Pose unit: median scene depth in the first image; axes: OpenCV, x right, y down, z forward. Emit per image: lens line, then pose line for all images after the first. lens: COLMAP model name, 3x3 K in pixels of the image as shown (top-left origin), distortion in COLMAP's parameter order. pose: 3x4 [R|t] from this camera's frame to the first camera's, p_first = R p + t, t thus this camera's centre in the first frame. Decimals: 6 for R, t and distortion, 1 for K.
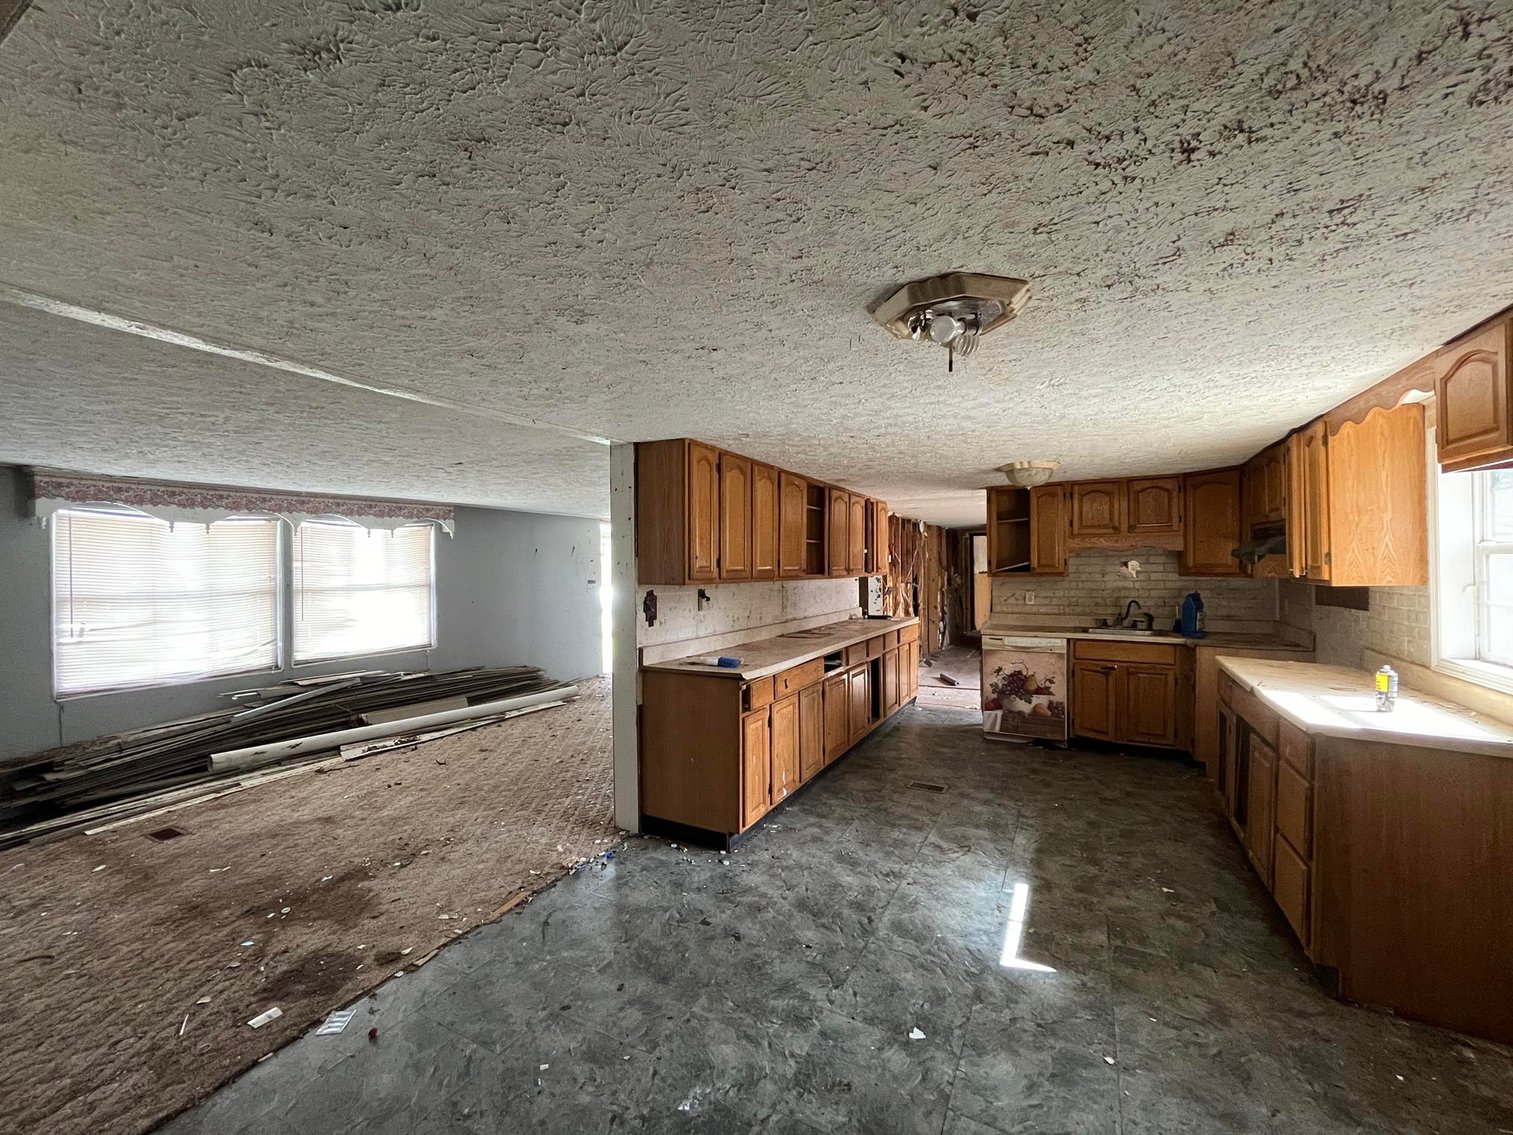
lens RADIAL K [[609.7, 0, 757.7], [0, 609.7, 569.3], [0, 0, 1]] dist [-0.003852, -0.000318]
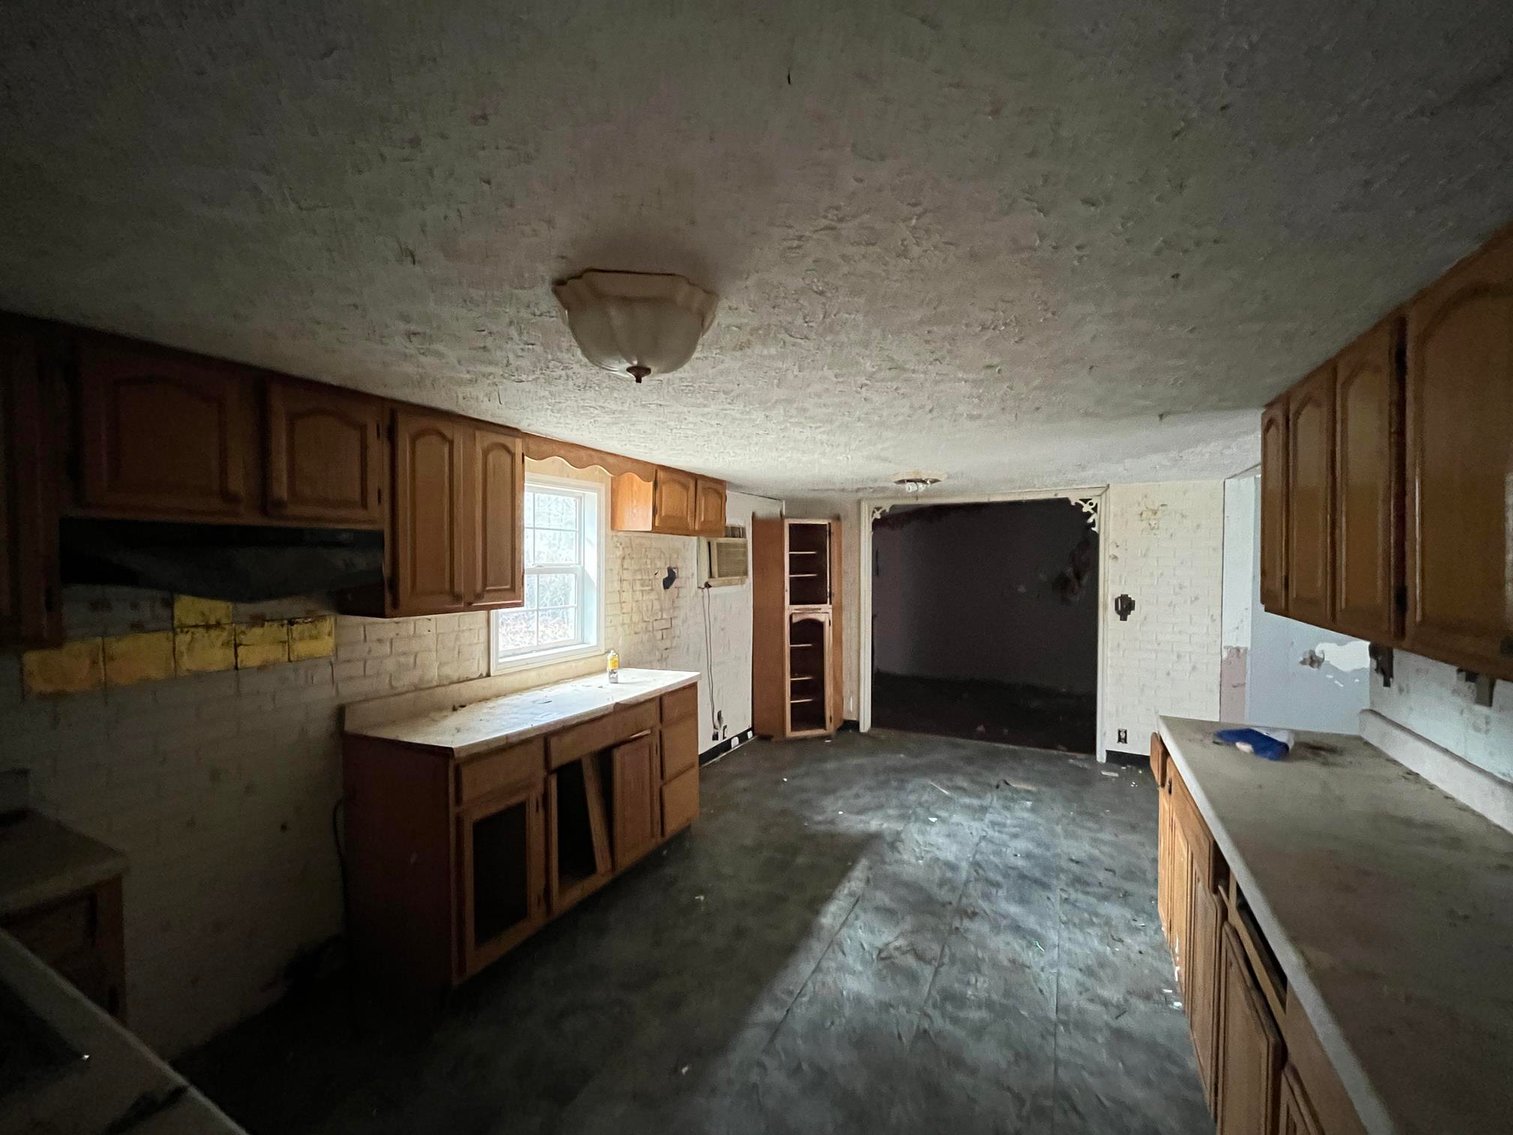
lens RADIAL K [[609.7, 0, 758.8], [0, 609.7, 567.6], [0, 0, 1]] dist [-0.003852, -0.000318]
pose [[-0.999767, 0.009357, -0.019449, 0.402147], [0.008904, 0.999690, 0.023261, -0.039660], [0.019661, 0.023083, -0.999540, 1.382961]]
